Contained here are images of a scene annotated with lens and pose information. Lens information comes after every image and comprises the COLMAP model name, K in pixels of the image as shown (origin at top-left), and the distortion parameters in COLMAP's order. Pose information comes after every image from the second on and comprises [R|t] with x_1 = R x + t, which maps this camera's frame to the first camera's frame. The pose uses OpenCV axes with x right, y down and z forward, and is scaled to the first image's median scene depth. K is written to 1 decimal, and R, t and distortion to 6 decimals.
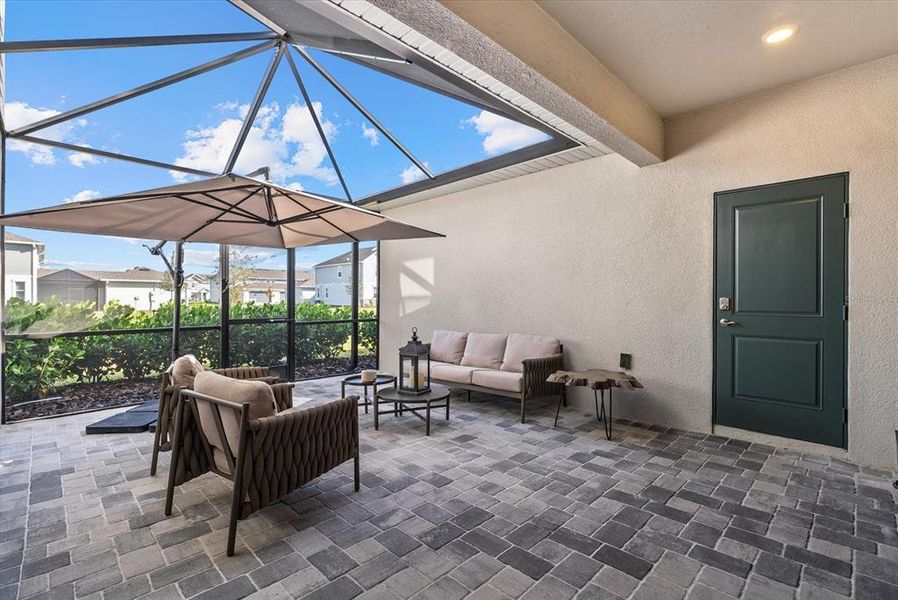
lens RADIAL K [[409.1, 0, 449.0], [0, 409.1, 304.6], [0, 0, 1]] dist [0.002243, 0.000409]
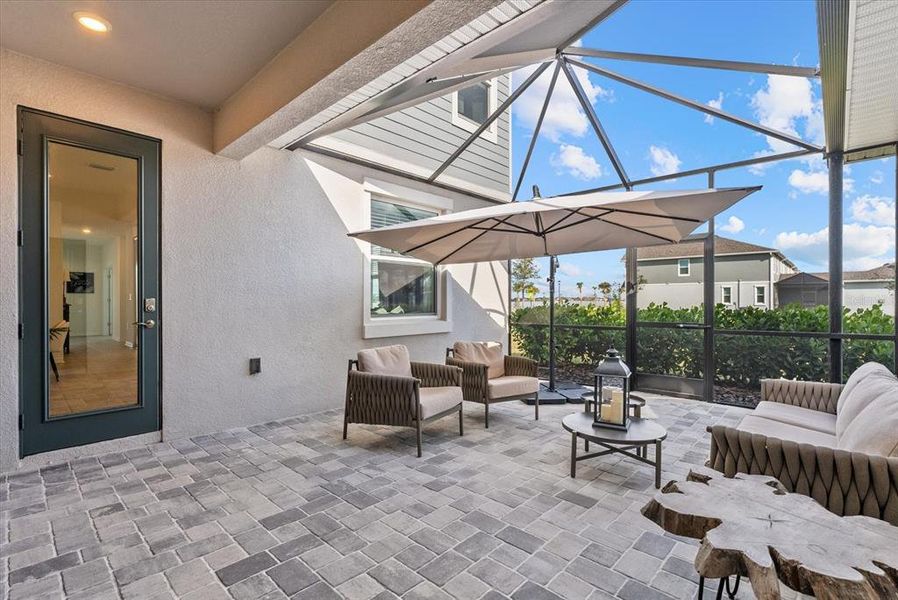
lens RADIAL K [[419.0, 0, 443.4], [0, 419.0, 311.2], [0, 0, 1]] dist [0.011073, -0.000486]
pose [[0.014604, 0.013151, -0.999807, 0.970429], [-0.004678, 0.999903, 0.013084, -0.002395], [0.999882, 0.004486, 0.014664, 0.984892]]
